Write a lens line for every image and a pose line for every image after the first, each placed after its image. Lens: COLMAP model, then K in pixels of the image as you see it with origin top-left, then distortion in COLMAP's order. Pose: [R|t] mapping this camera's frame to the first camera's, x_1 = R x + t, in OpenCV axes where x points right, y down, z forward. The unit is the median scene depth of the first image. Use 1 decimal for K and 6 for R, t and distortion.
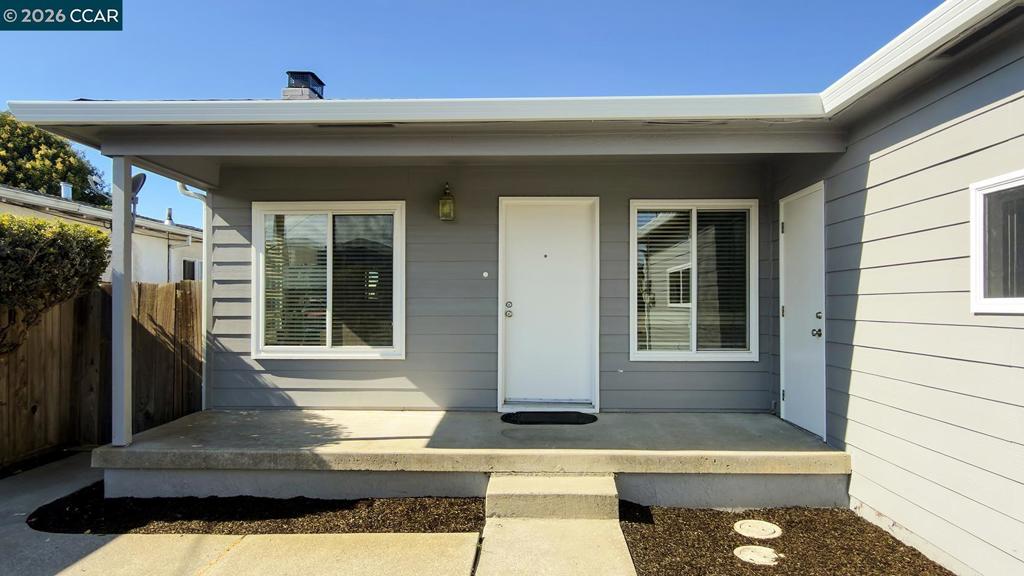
lens RADIAL K [[607.7, 0, 514.1], [0, 607.7, 304.0], [0, 0, 1]] dist [-0.000376, -0.000492]
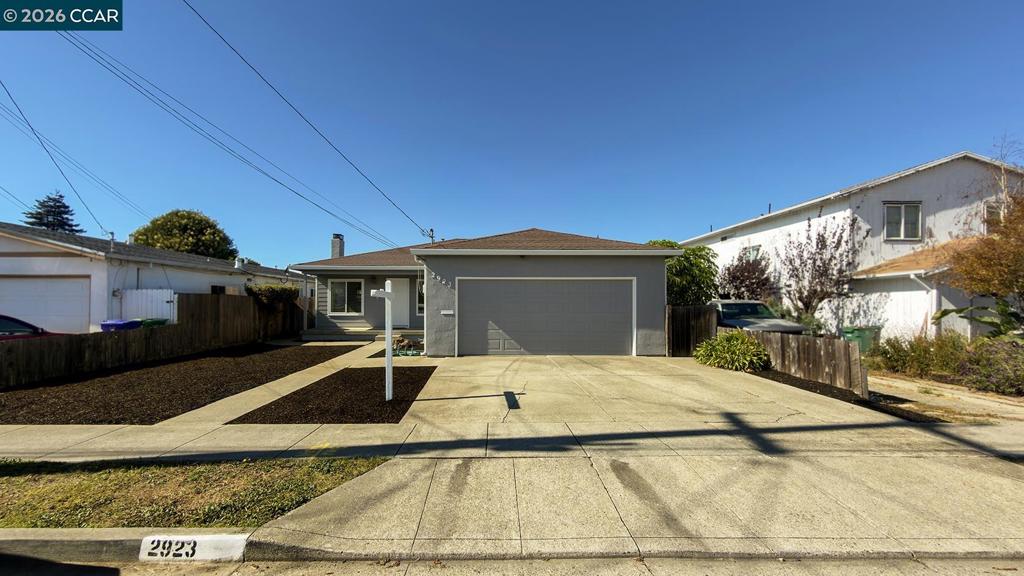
lens RADIAL K [[415.1, 0, 484.6], [0, 415.1, 290.4], [0, 0, 1]] dist [0.001326, 0.000049]
pose [[0.998961, 0.003026, 0.045477, 0.540480], [-0.001854, 0.999666, -0.025793, -0.012914], [-0.045540, 0.025682, 0.998632, -1.984062]]
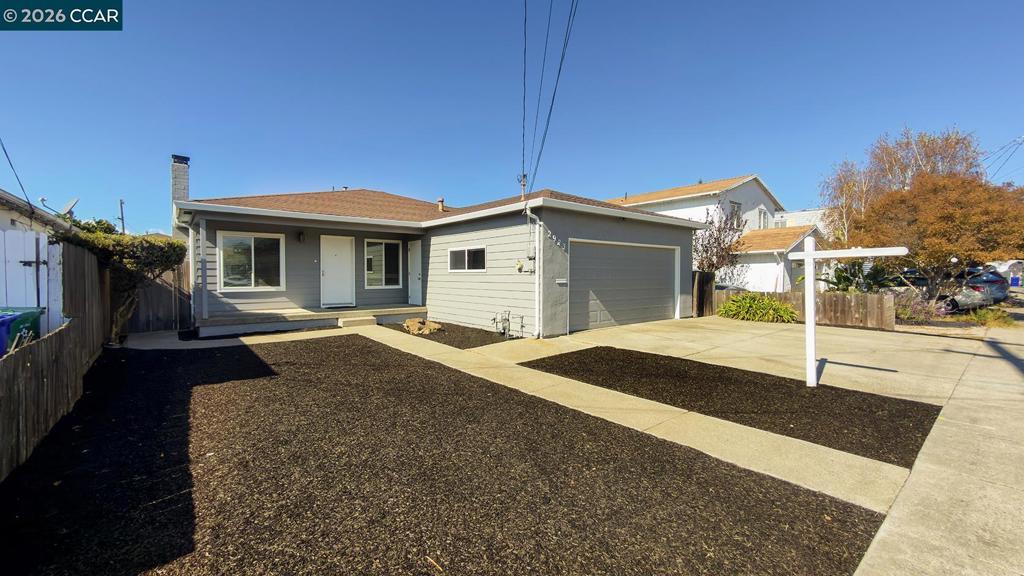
lens RADIAL K [[417.4, 0, 513.1], [0, 417.4, 277.7], [0, 0, 1]] dist [-0.001083, -0.000113]
pose [[0.747119, -0.005954, 0.664664, -0.672298], [-0.001036, 0.999948, 0.010122, 0.010295], [-0.664690, -0.008251, 0.747074, -1.133832]]
